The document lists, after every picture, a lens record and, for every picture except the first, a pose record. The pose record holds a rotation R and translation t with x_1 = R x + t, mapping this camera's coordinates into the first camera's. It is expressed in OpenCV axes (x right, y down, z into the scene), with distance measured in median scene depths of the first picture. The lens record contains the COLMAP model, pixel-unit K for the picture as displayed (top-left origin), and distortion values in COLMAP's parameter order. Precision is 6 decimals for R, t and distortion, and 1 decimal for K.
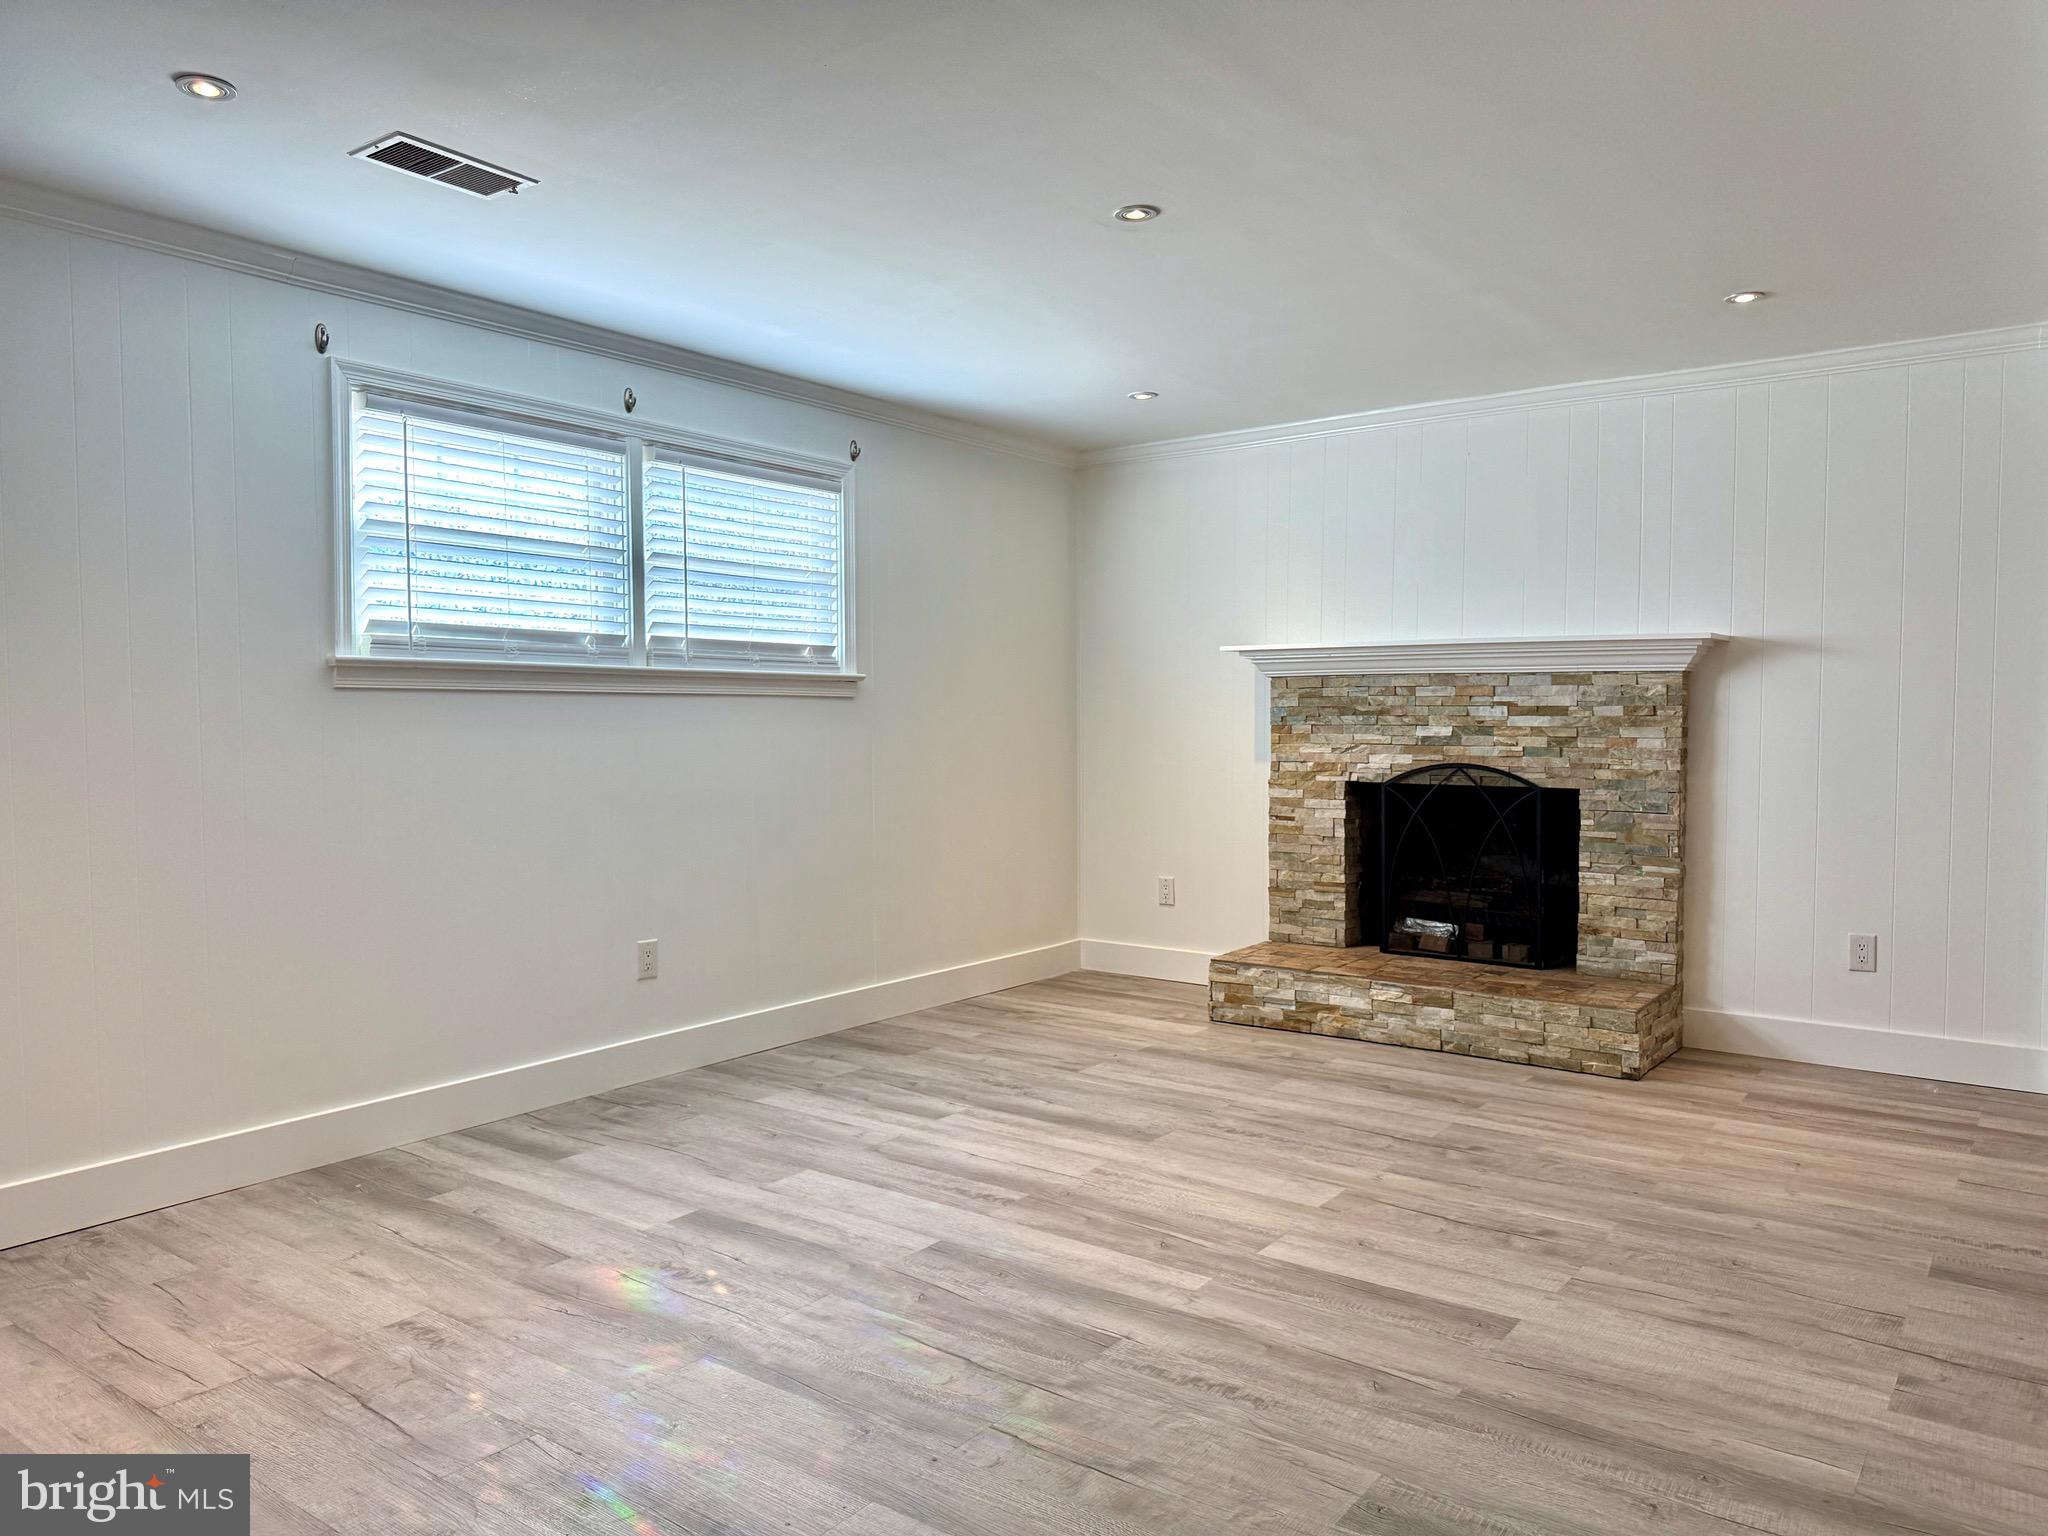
lens RADIAL K [[1446.9, 0, 1024.0], [0, 1446.9, 768.0], [0, 0, 1]] dist [0.129013, -0.207930]
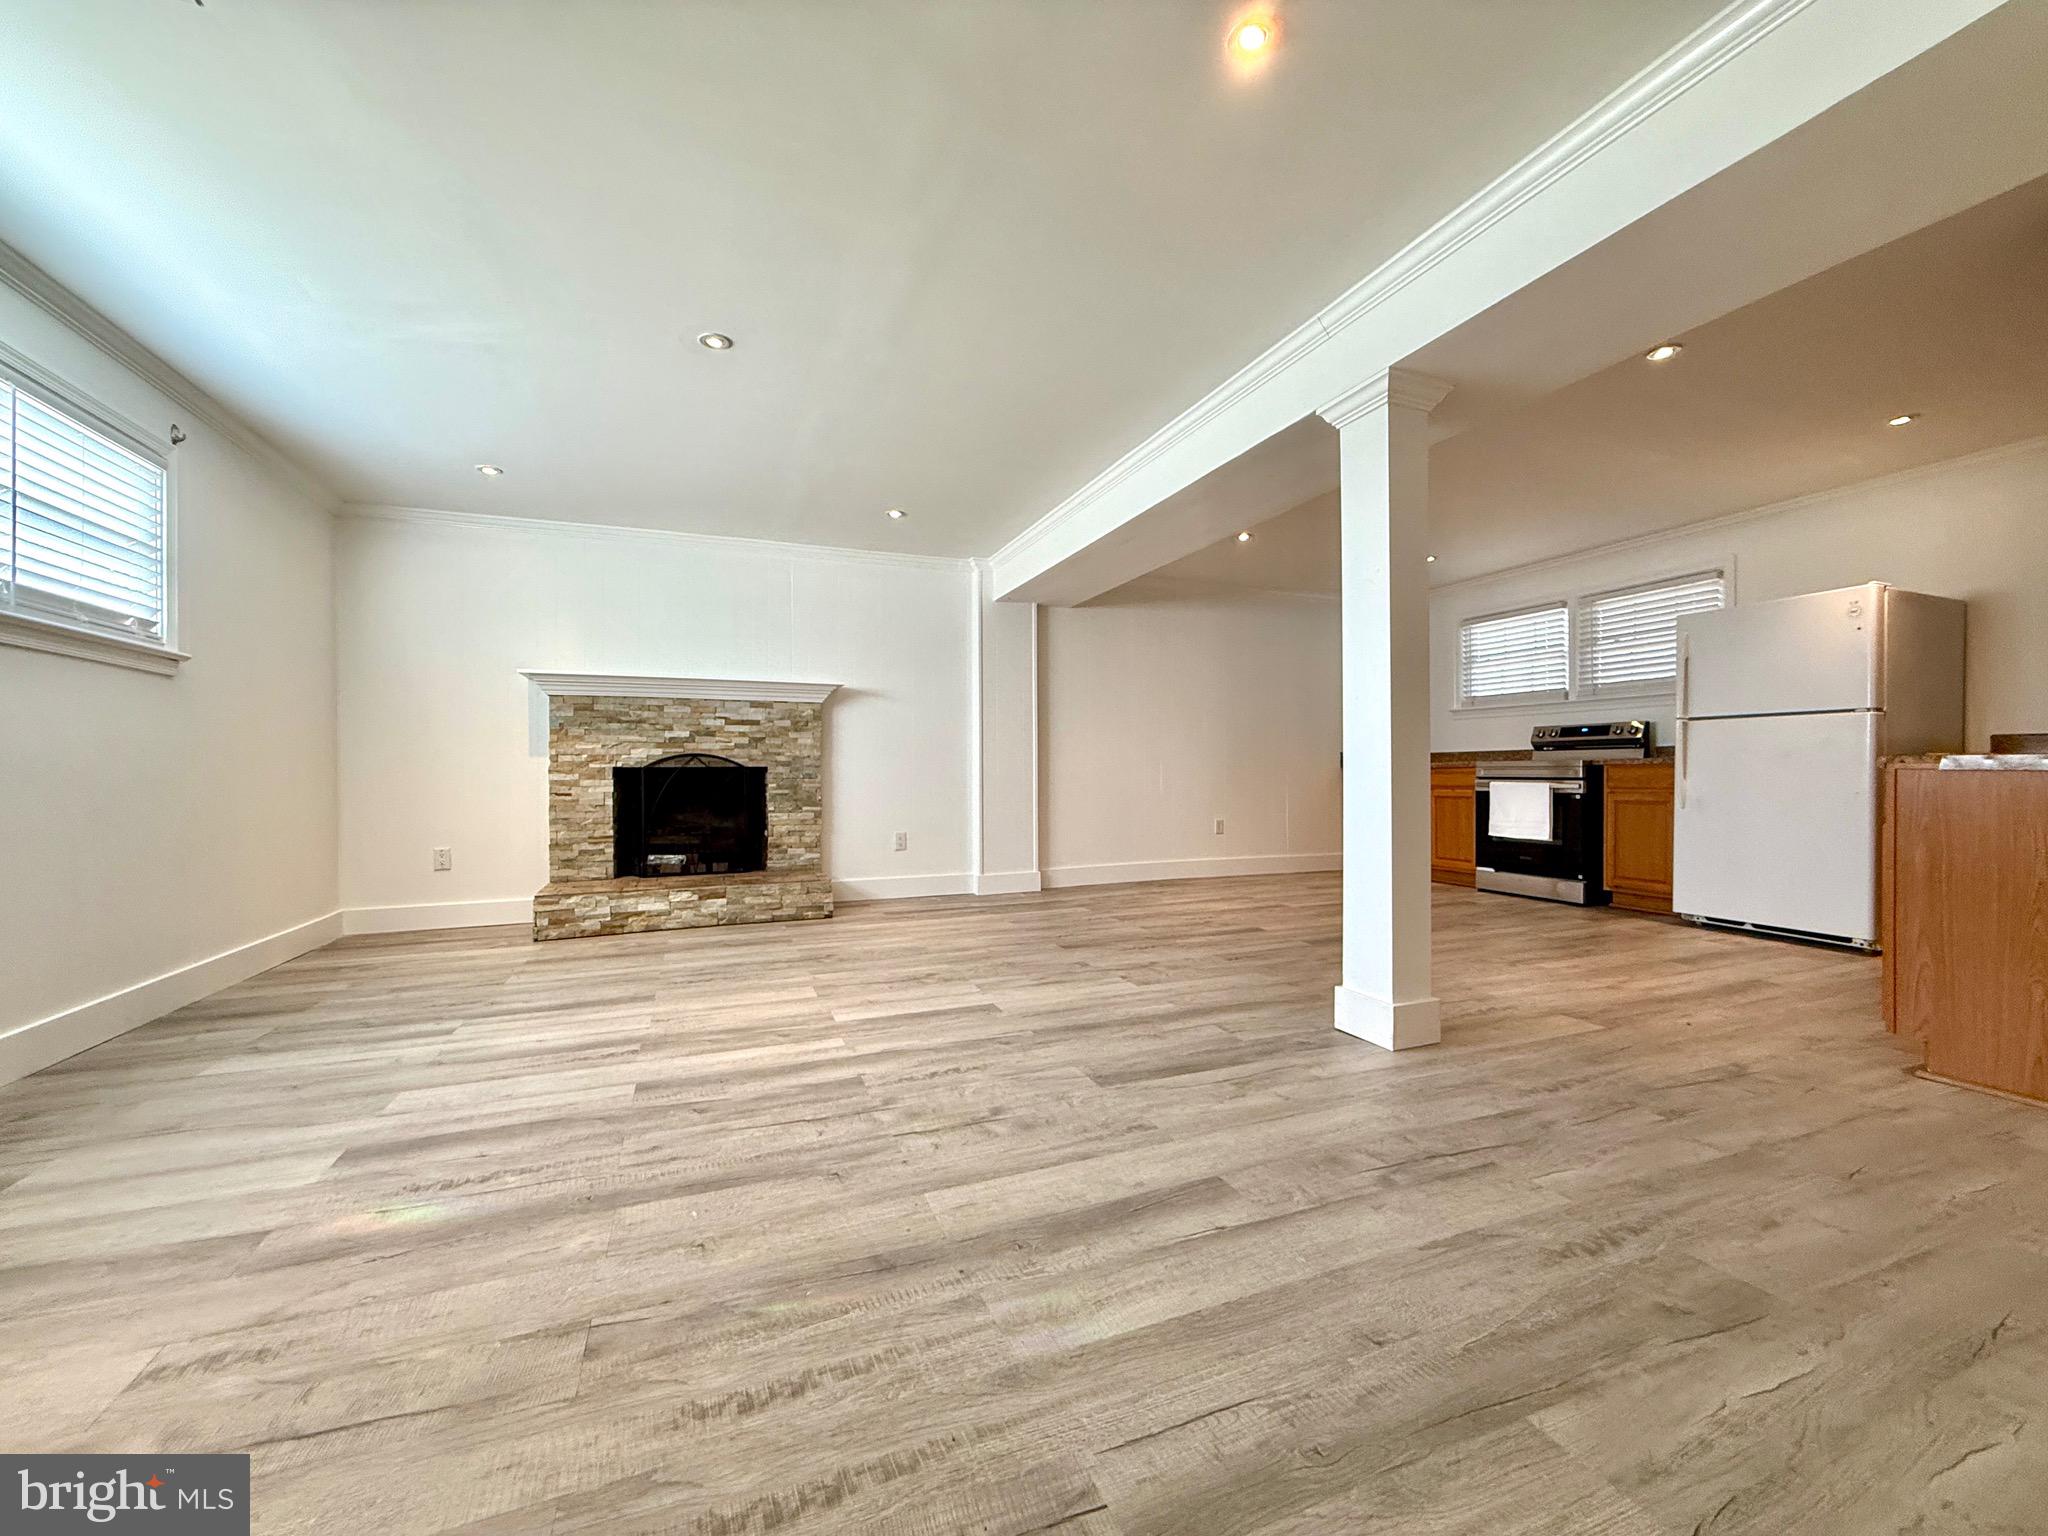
lens RADIAL K [[818.2, 0, 1024.0], [0, 818.2, 768.0], [0, 0, 1]] dist [0.010100, -0.000049]
pose [[0.532168, 0.000075, 0.846639, -0.302046], [0.042173, 0.998756, -0.026597, 0.056430], [-0.845588, 0.049860, 0.531503, 0.217665]]
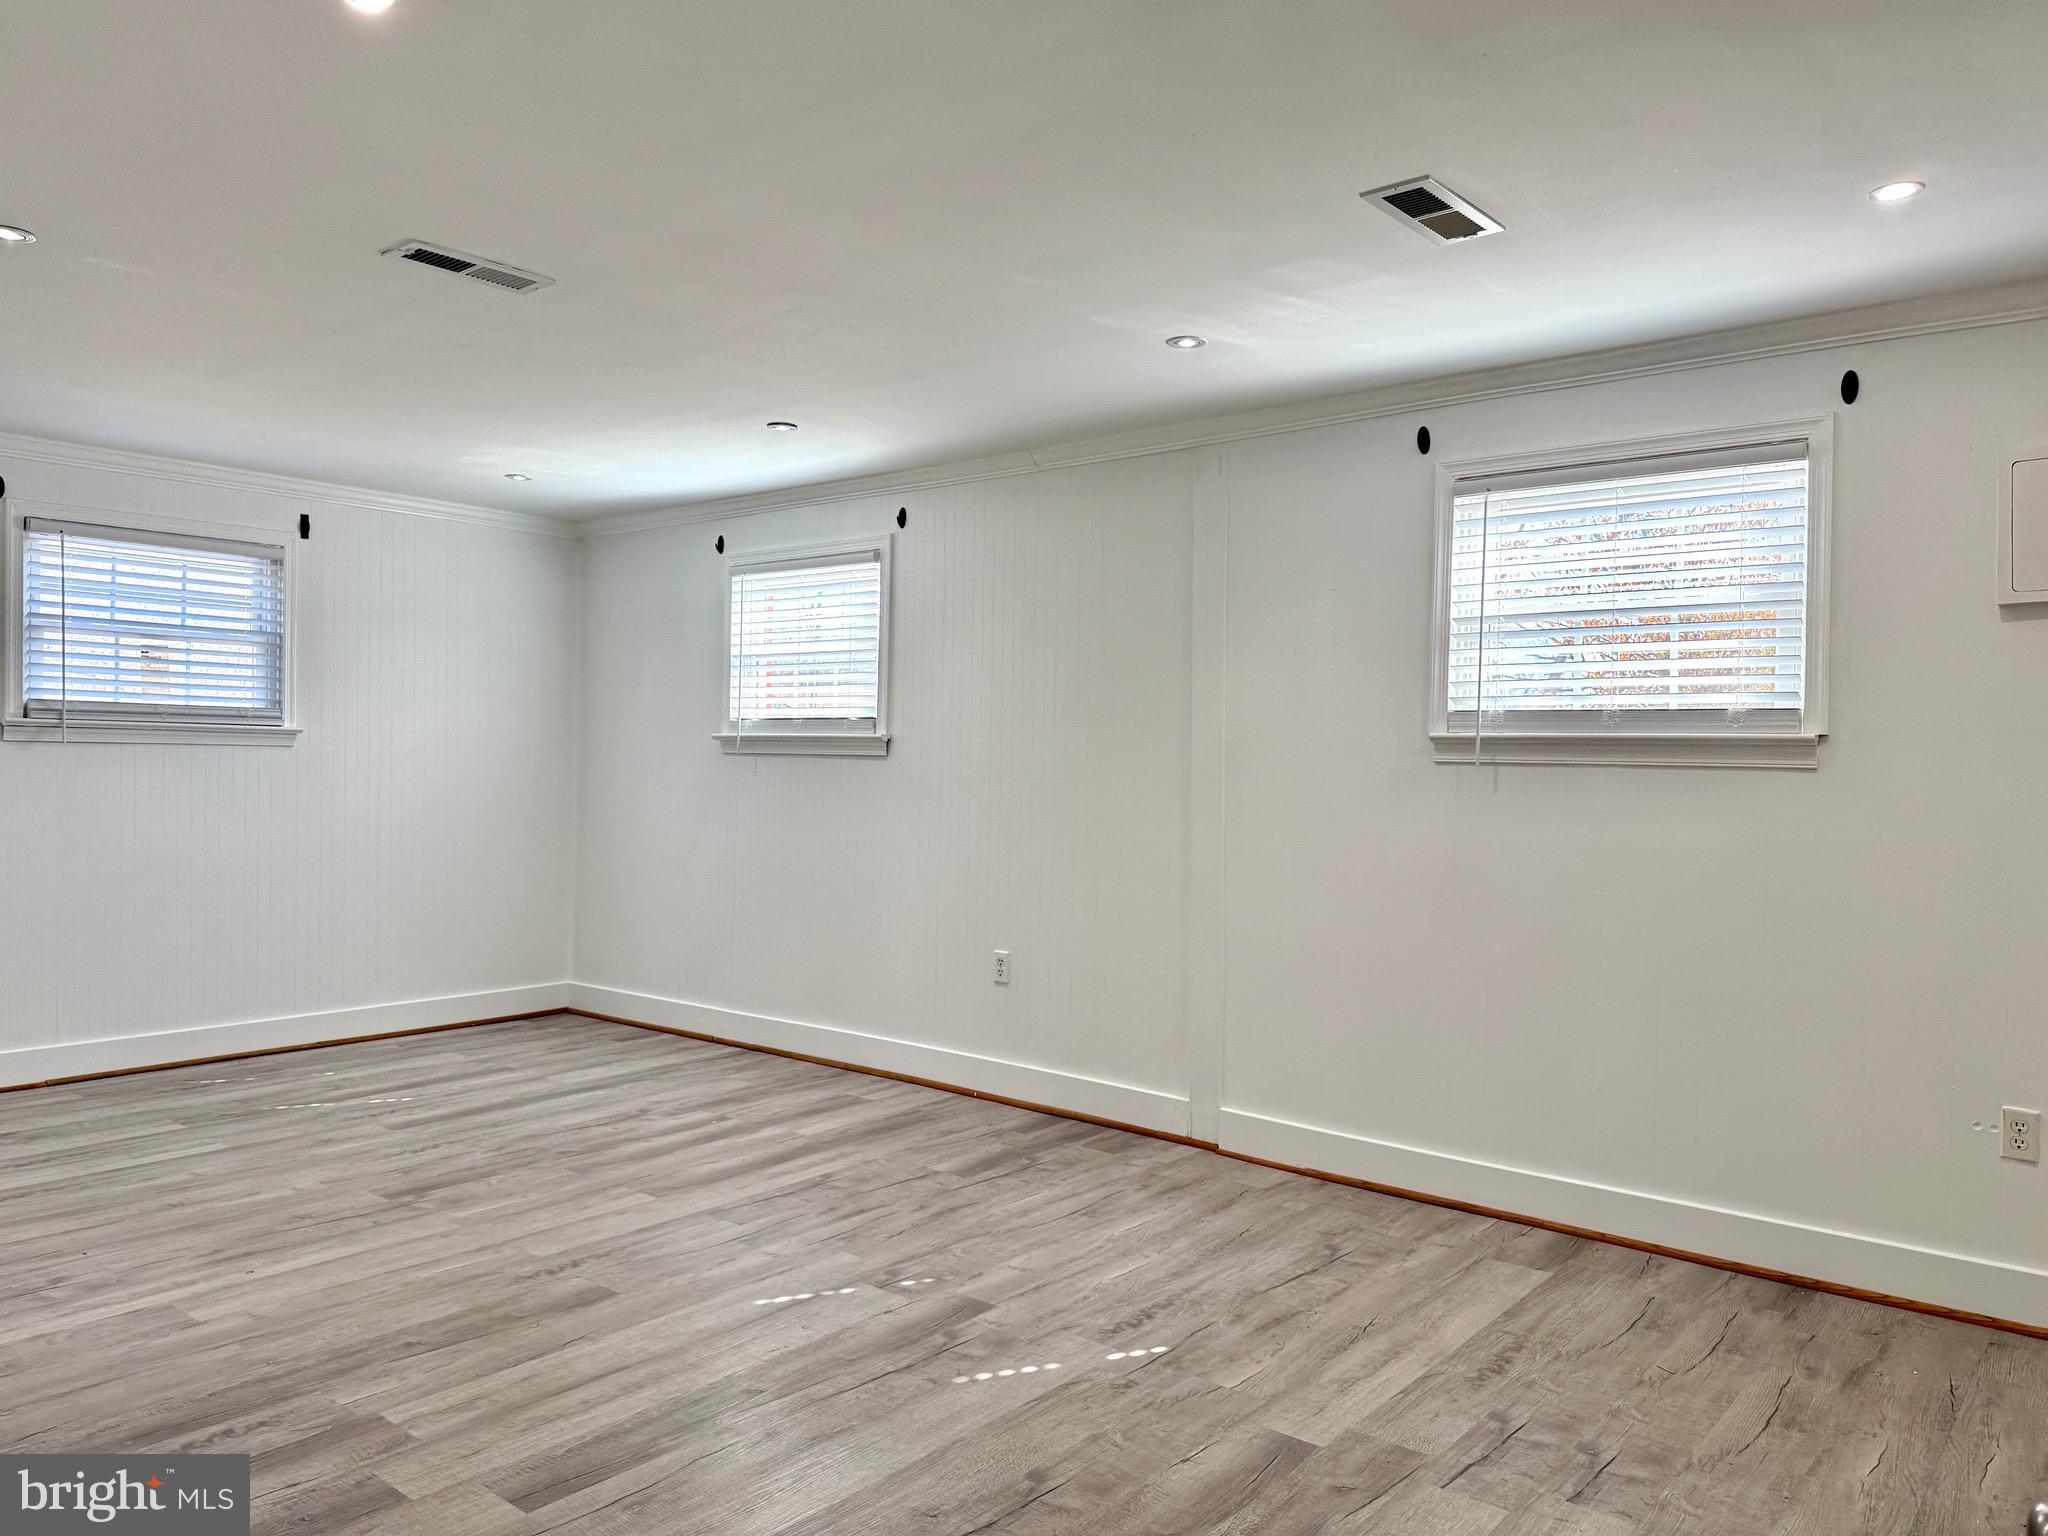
lens RADIAL K [[1446.9, 0, 1024.0], [0, 1446.9, 768.0], [0, 0, 1]] dist [0.129013, -0.207930]
pose [[-0.054731, -0.008399, -0.998466, 0.572162], [-0.066276, 0.997790, -0.004760, -0.024803], [0.996299, 0.065914, -0.055167, 0.715225]]
